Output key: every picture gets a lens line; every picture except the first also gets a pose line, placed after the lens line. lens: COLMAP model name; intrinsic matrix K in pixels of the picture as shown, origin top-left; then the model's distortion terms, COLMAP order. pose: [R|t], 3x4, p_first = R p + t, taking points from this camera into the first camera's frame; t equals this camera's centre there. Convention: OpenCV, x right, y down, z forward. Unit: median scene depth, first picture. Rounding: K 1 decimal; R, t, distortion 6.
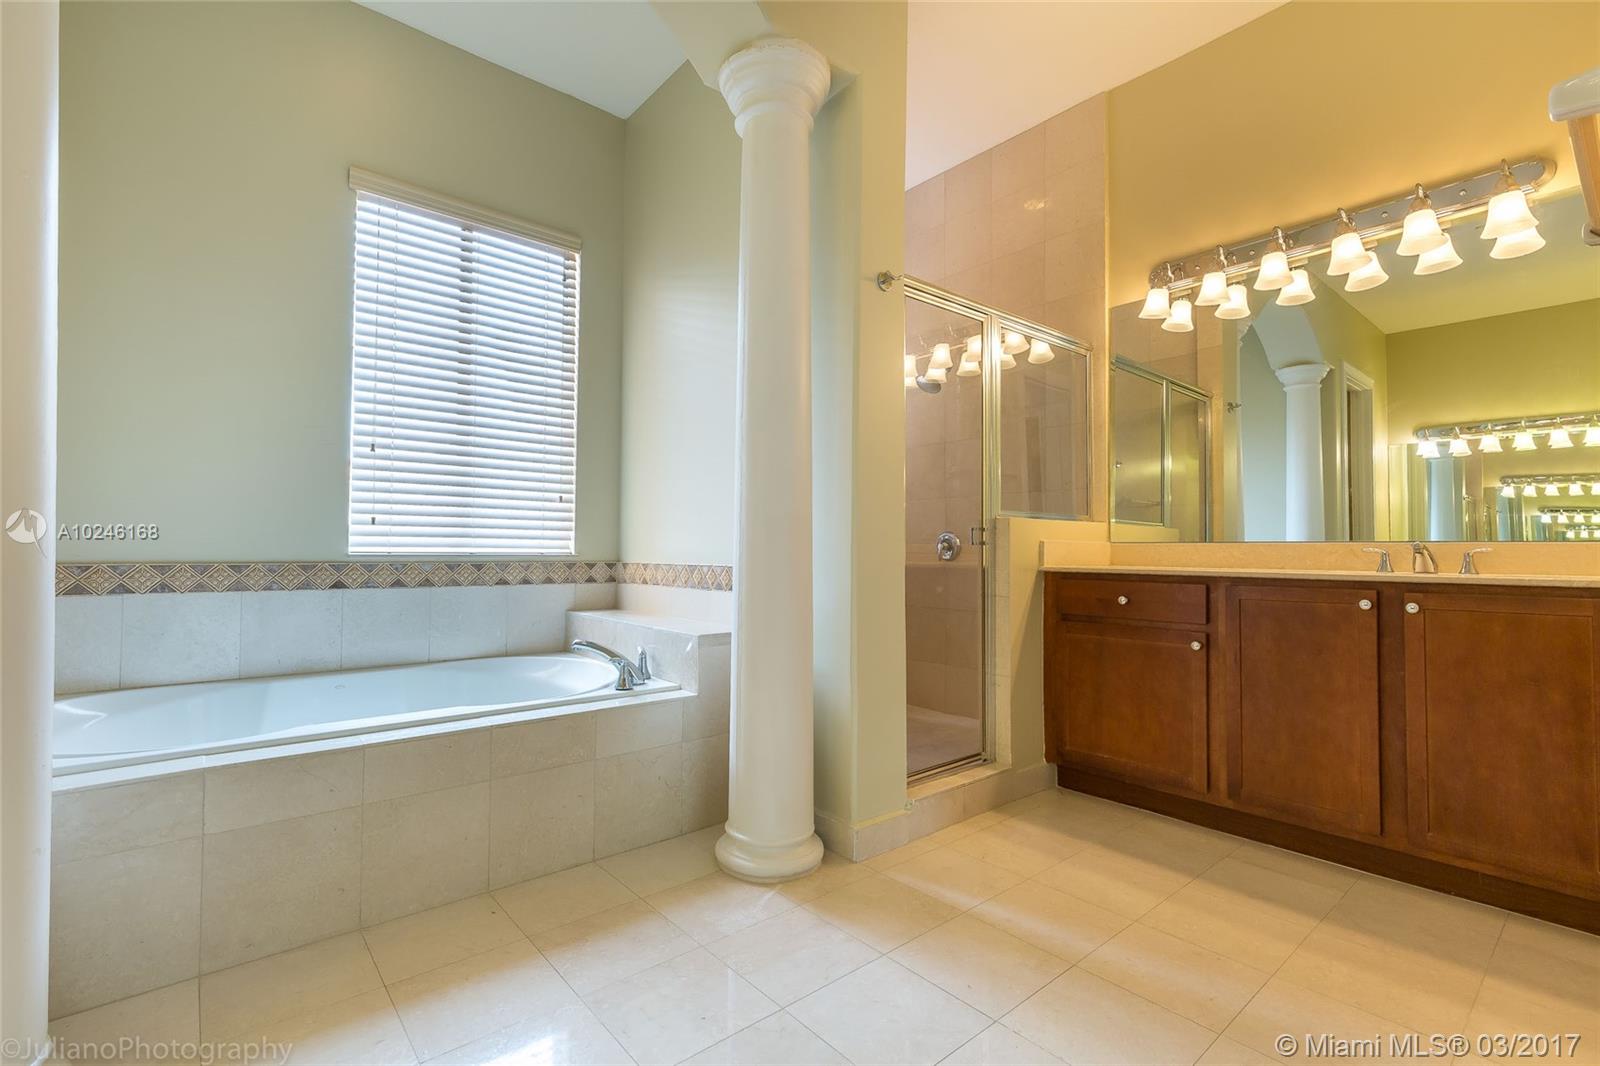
lens RADIAL K [[728.4, 0, 799.3], [0, 728.4, 534.7], [0, 0, 1]] dist [0.002751, 0.000527]
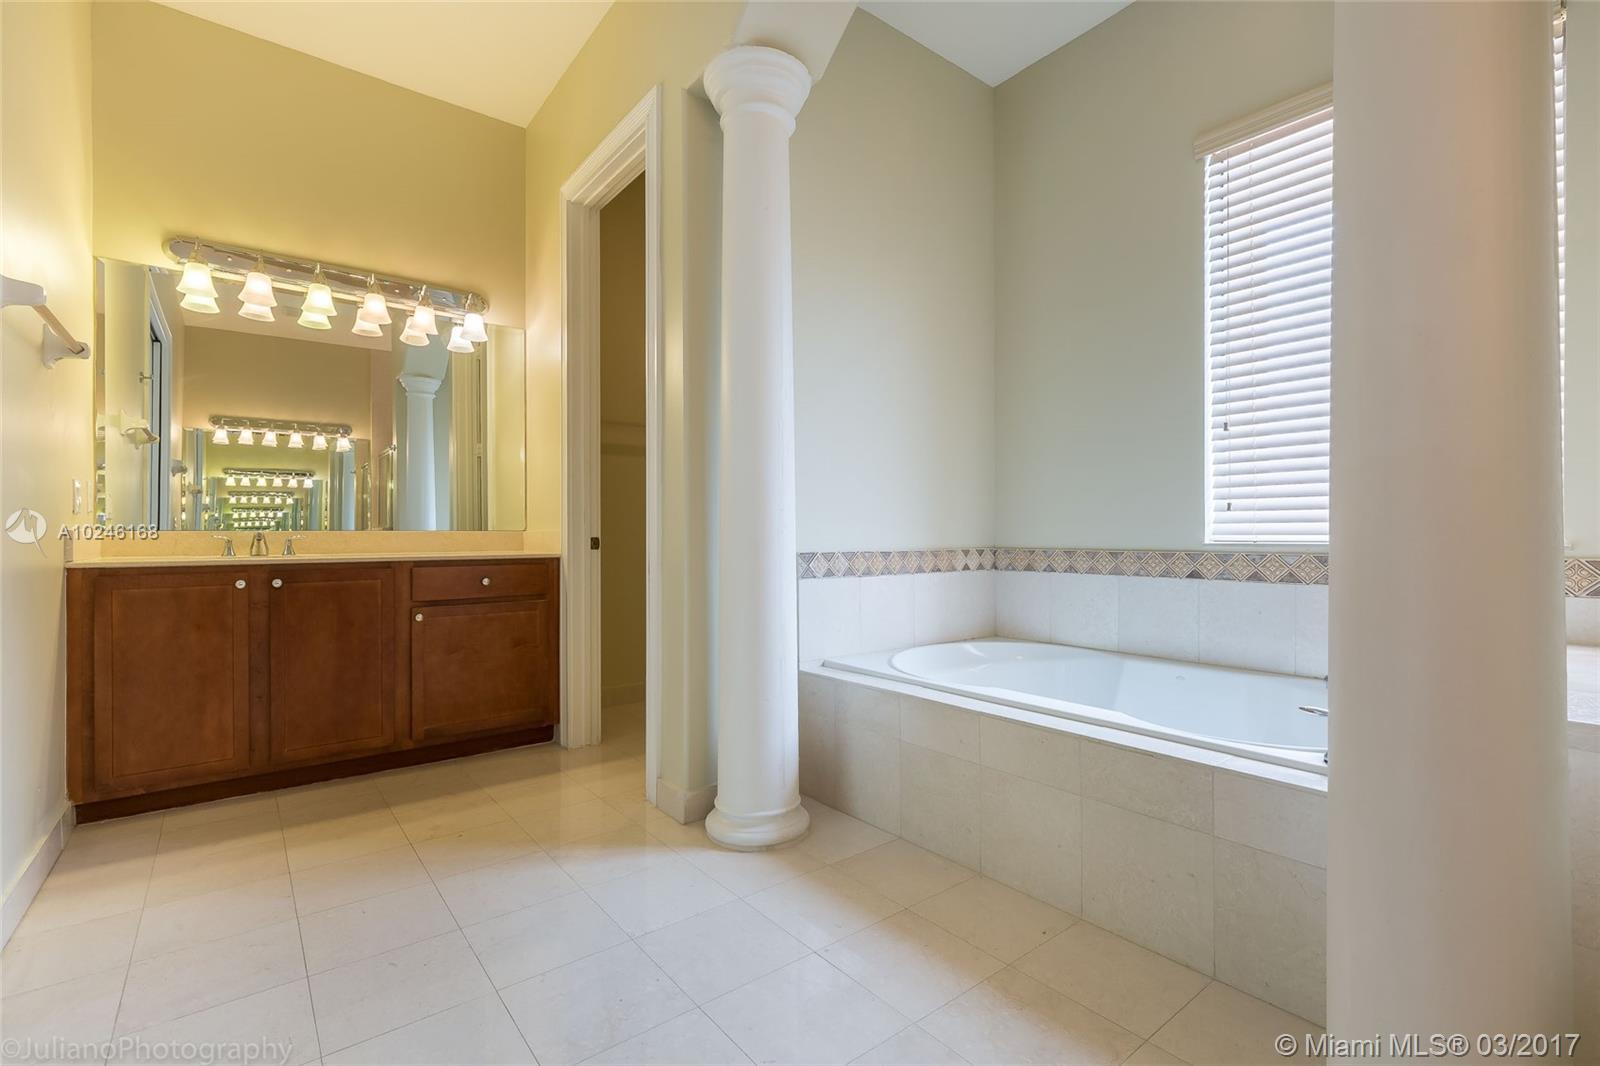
lens RADIAL K [[728.4, 0, 800.0], [0, 728.4, 528.5], [0, 0, 1]] dist [0.002751, 0.000527]
pose [[-0.042536, -0.018937, -0.998915, 0.356336], [0.018873, 0.999627, -0.019754, 0.016575], [0.998917, -0.019693, -0.042163, 0.512921]]
